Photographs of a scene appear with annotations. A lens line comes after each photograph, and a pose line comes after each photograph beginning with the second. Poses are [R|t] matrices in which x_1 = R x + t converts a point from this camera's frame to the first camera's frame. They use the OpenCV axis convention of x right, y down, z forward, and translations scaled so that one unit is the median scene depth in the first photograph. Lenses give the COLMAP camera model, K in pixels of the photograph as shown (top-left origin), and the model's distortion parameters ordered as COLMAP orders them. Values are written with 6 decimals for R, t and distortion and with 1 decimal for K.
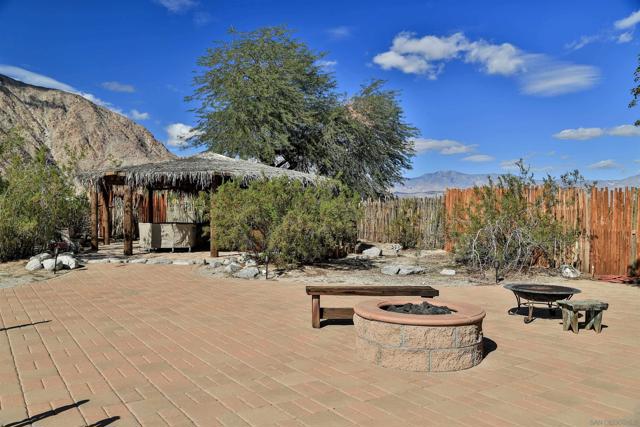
lens RADIAL K [[508.9, 0, 320.0], [0, 508.9, 213.5], [0, 0, 1]] dist [-0.007702, -0.003330]
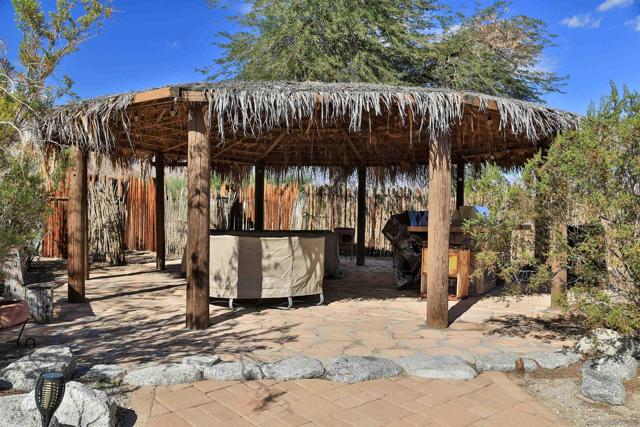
lens RADIAL K [[564.1, 0, 320.0], [0, 564.1, 213.5], [0, 0, 1]] dist [-0.003191, -0.002224]
pose [[0.991008, -0.001608, 0.133792, -0.324964], [0.001495, 0.999998, 0.000948, 0.001581], [-0.133793, -0.000739, 0.991009, 0.557203]]
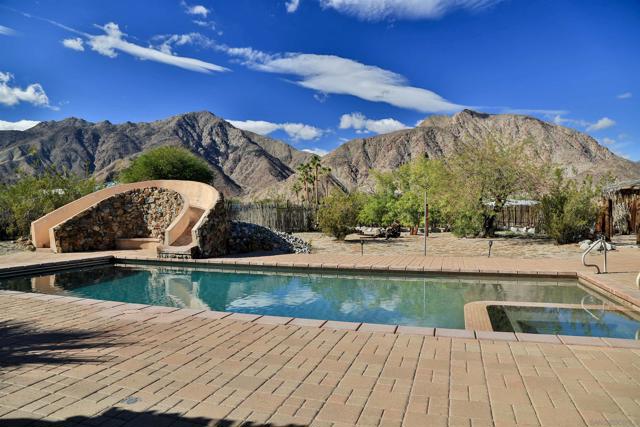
lens RADIAL K [[440.5, 0, 320.0], [0, 440.5, 213.5], [0, 0, 1]] dist [-0.122380, 0.070189]
pose [[0.624806, -0.010225, -0.780713, -0.016301], [0.007701, 0.999946, -0.006933, -0.002402], [0.780742, -0.001681, 0.624851, -0.392284]]
